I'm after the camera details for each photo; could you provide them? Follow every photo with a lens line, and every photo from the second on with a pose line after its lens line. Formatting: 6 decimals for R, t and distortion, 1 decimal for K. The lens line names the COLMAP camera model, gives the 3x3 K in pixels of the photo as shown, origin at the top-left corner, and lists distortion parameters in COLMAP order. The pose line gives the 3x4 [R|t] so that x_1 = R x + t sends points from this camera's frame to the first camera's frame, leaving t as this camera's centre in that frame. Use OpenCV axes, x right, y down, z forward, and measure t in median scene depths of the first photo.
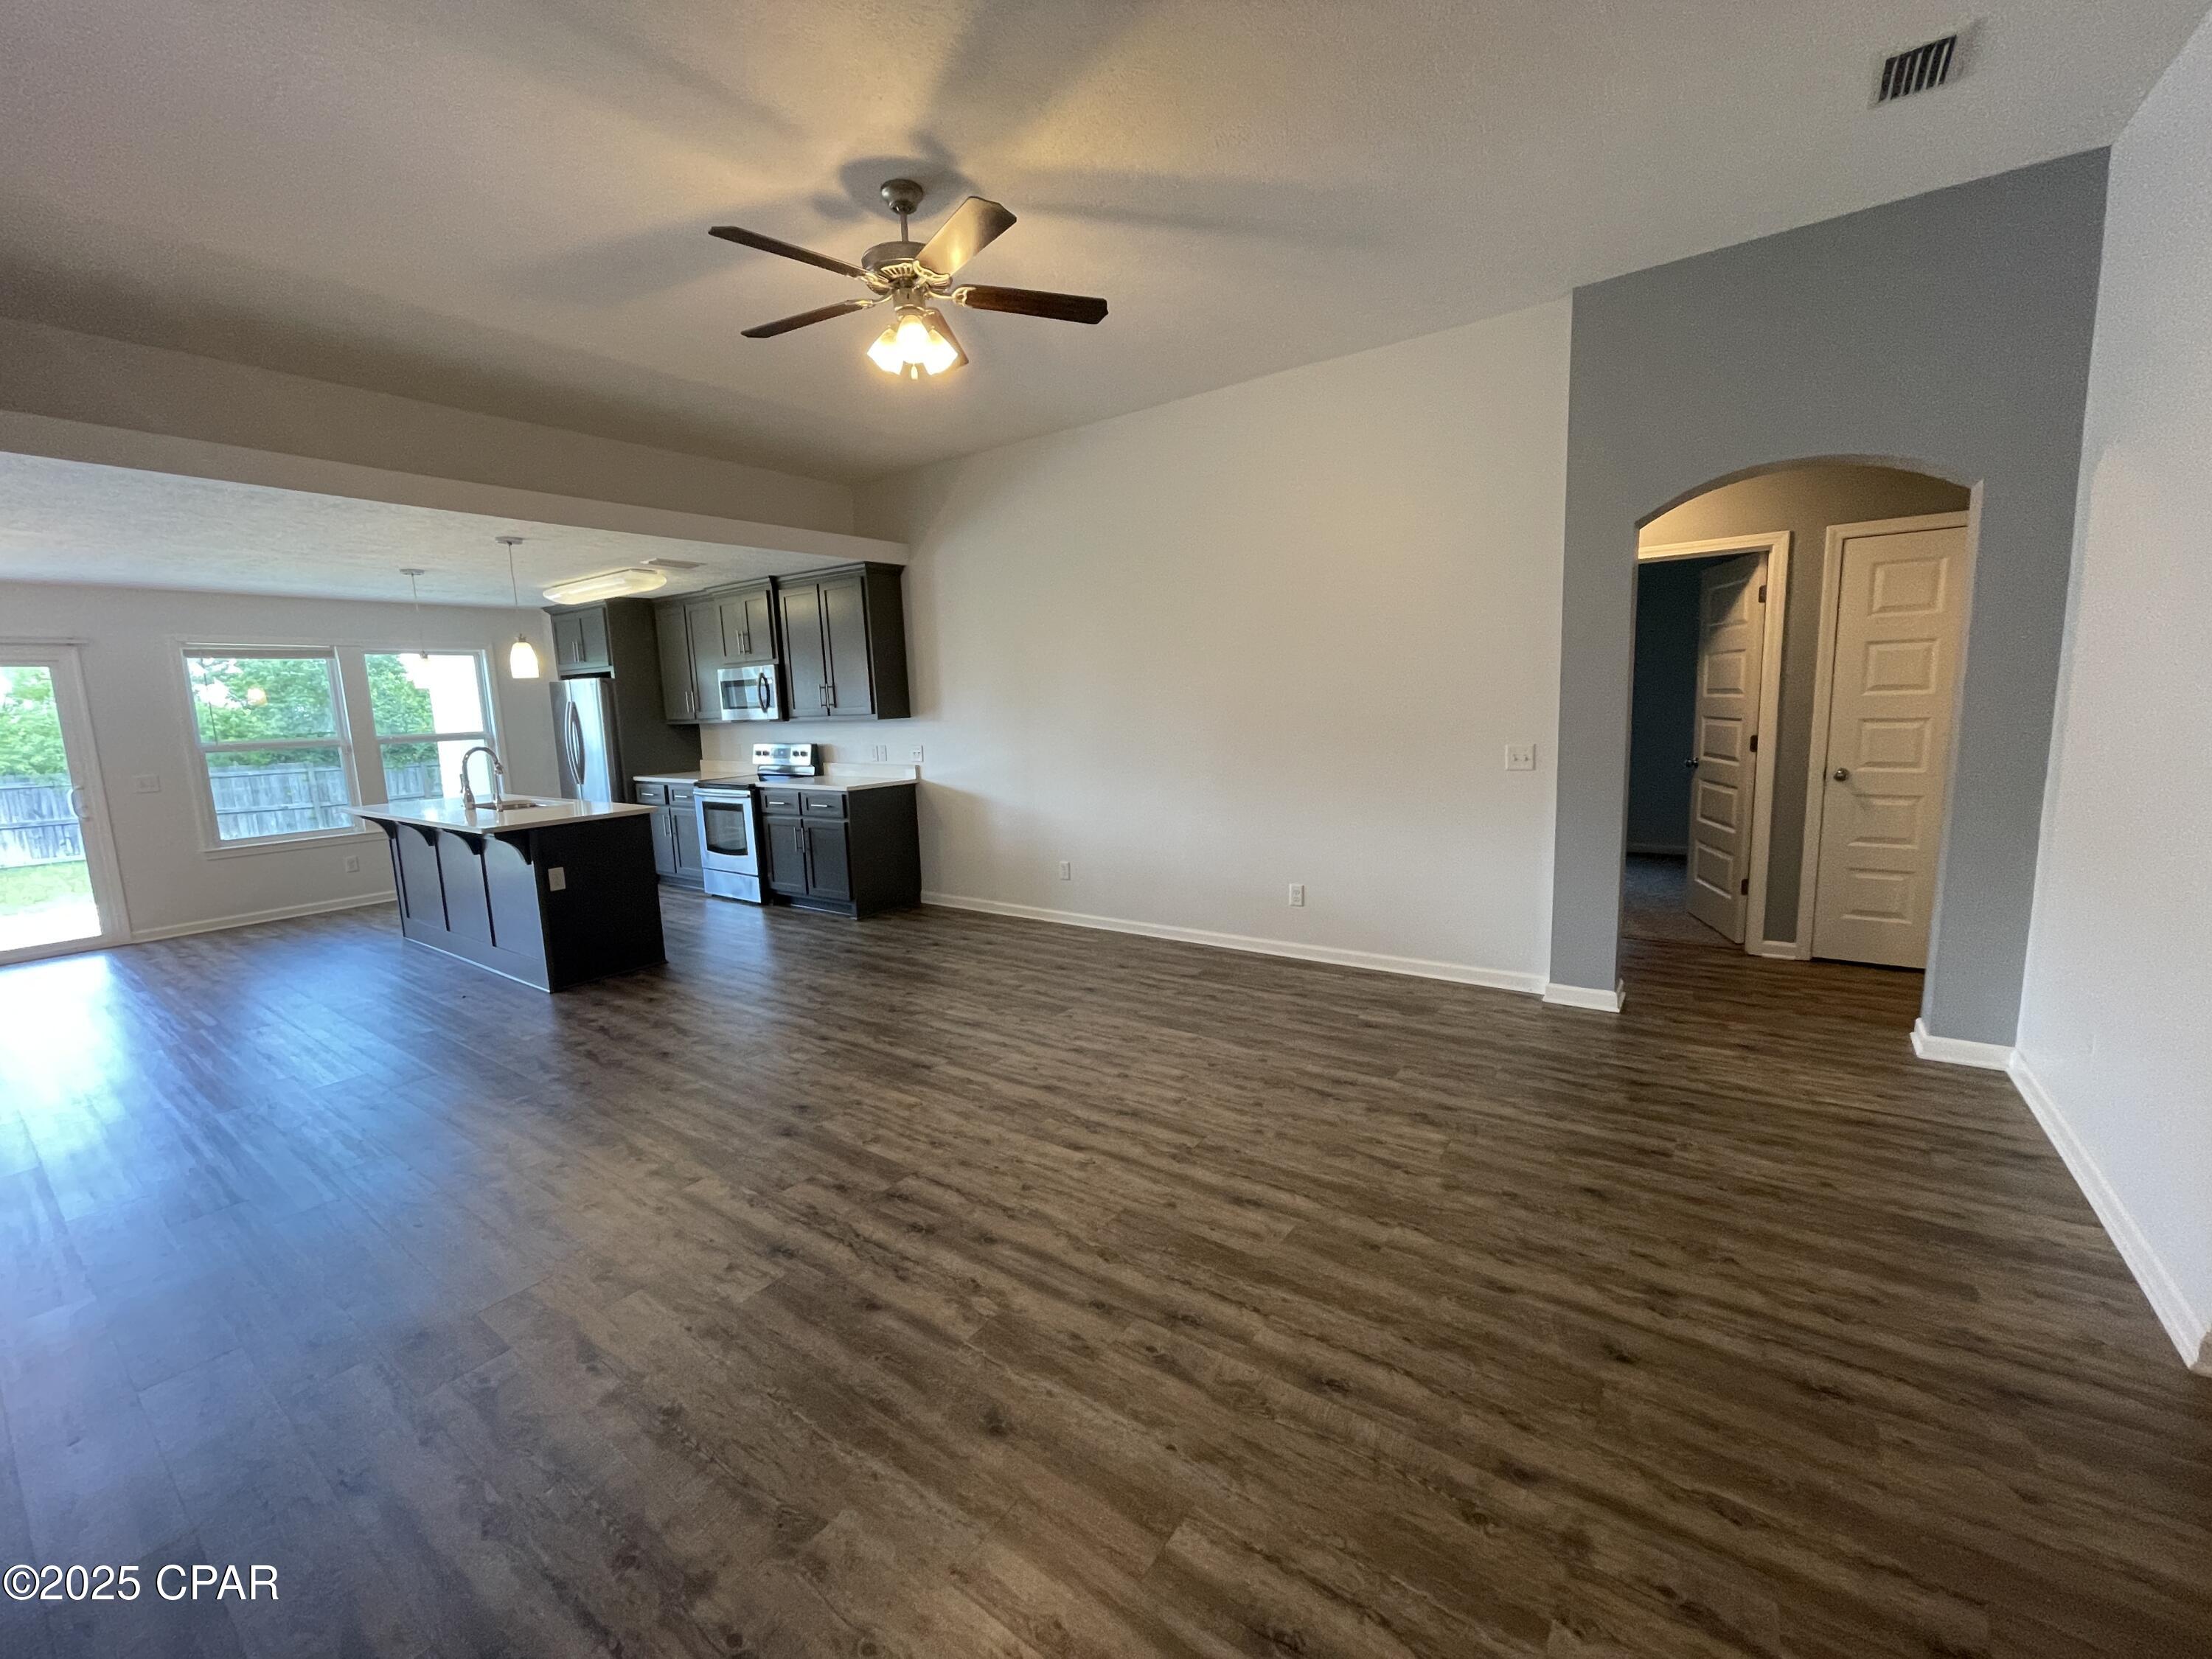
lens RADIAL K [[897.5, 0, 1090.2], [0, 897.5, 808.1], [0, 0, 1]] dist [0.009859, -0.001862]
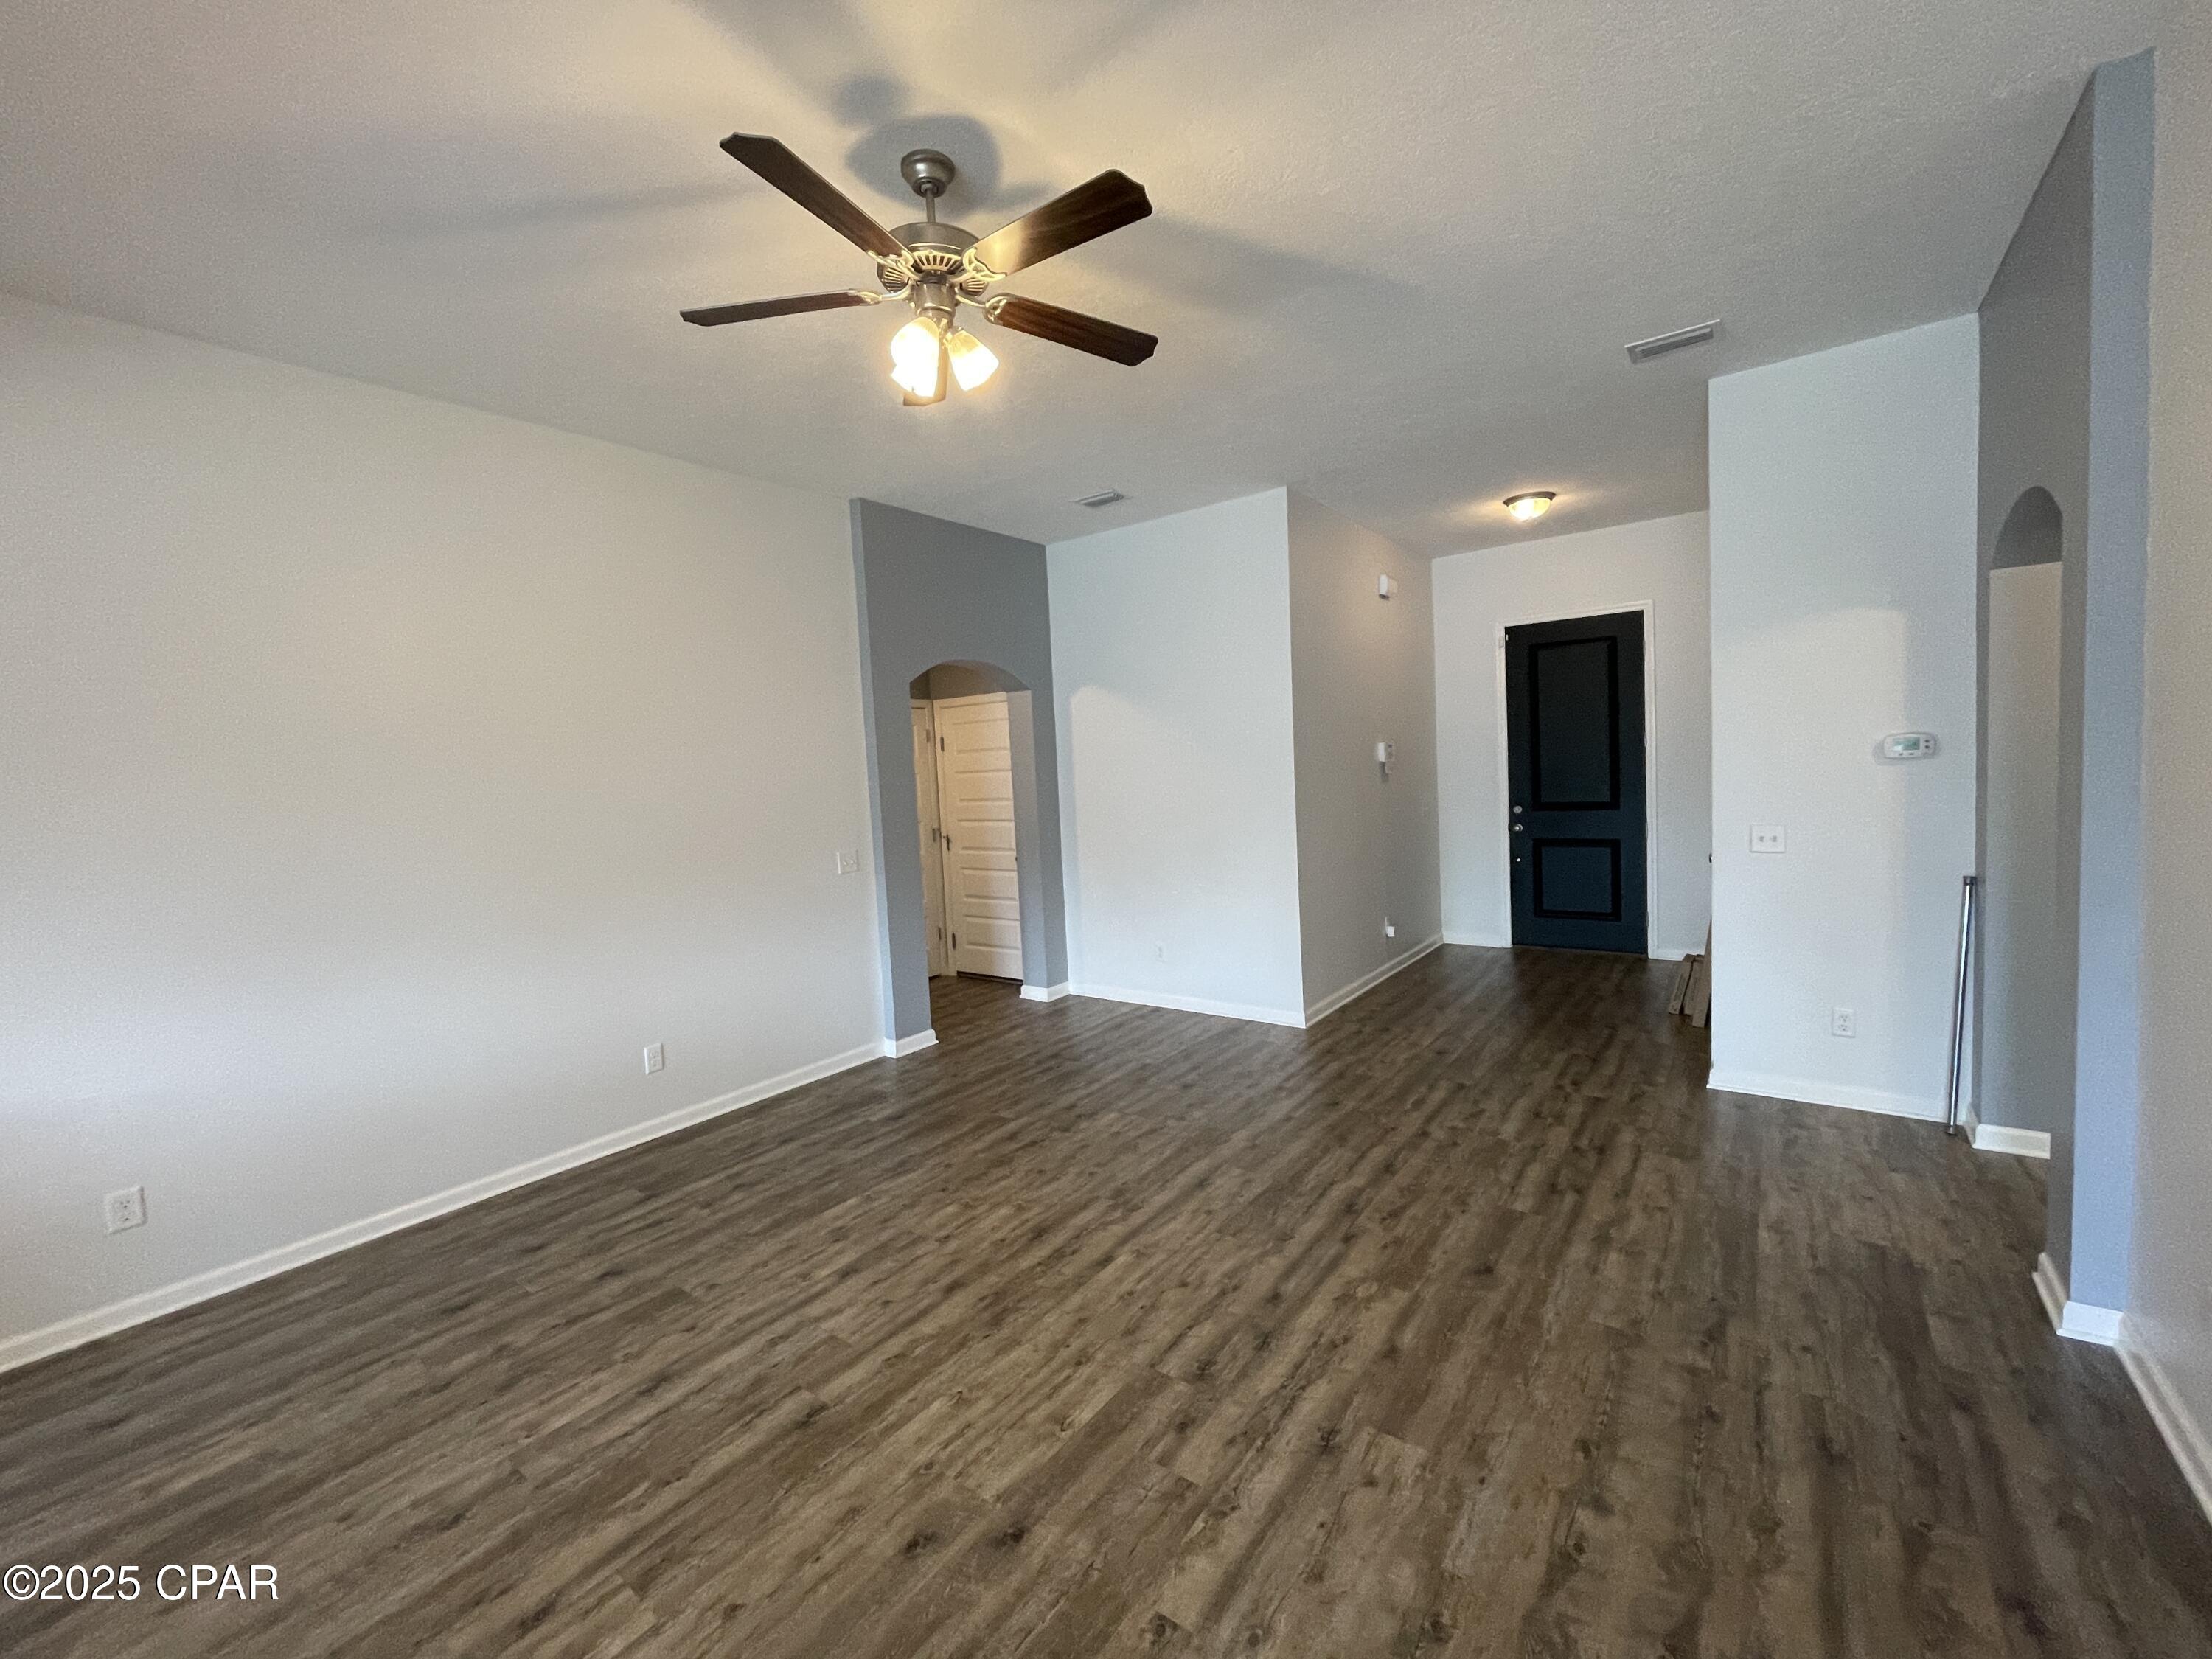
lens RADIAL K [[897.5, 0, 1133.4], [0, 897.5, 780.2], [0, 0, 1]] dist [0.009859, -0.001862]
pose [[-0.002635, 0.026113, 0.999656, -0.821526], [0.168717, 0.985340, -0.025294, -0.077290], [-0.985661, 0.168593, -0.007002, 0.751828]]
